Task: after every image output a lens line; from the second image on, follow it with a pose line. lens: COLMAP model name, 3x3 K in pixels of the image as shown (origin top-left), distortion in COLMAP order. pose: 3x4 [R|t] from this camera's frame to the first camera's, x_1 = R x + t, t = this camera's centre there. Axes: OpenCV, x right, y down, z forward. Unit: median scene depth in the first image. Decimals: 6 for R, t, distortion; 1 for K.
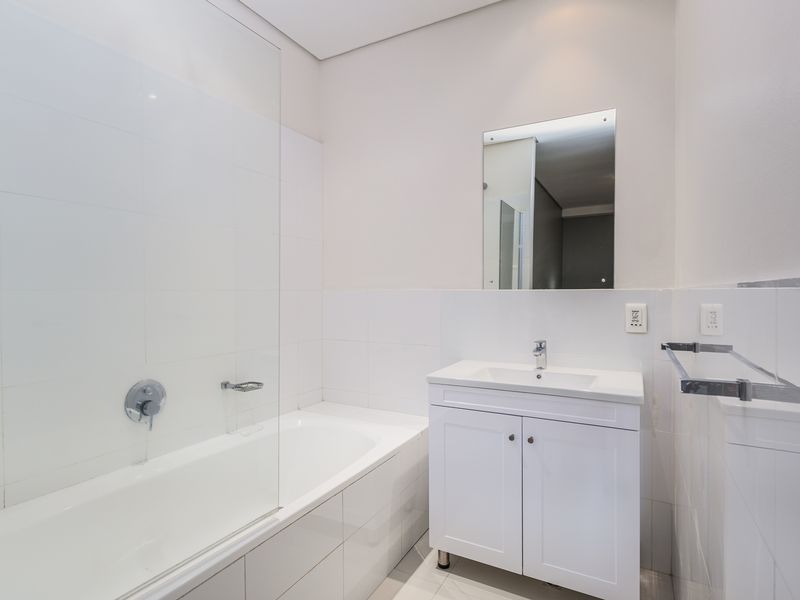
lens RADIAL K [[431.2, 0, 400.0], [0, 431.2, 300.0], [0, 0, 1]] dist [0.003498, 0.000664]
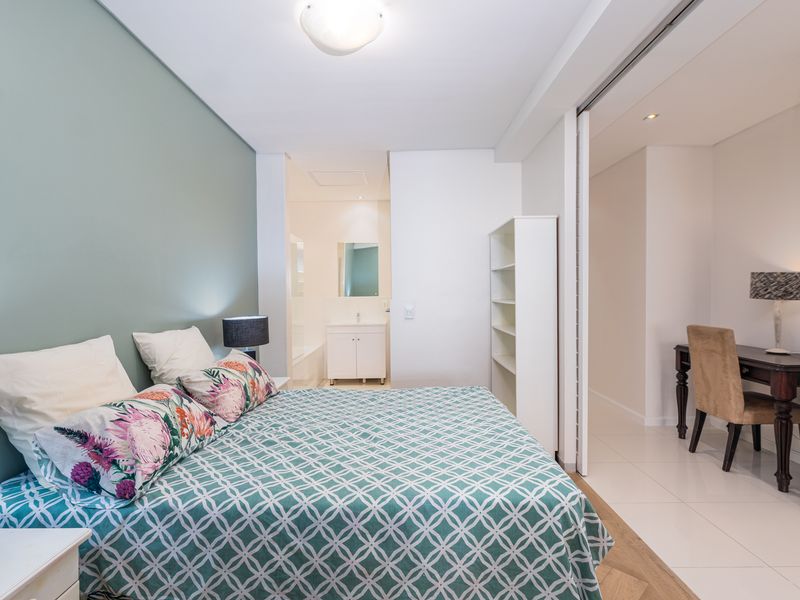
lens RADIAL K [[431.2, 0, 400.0], [0, 431.2, 300.0], [0, 0, 1]] dist [0.003498, 0.000664]
pose [[0.876660, -0.009907, 0.481009, -0.976661], [0.022407, 0.999544, -0.020251, 0.075508], [-0.480588, 0.028531, 0.876482, -2.022748]]
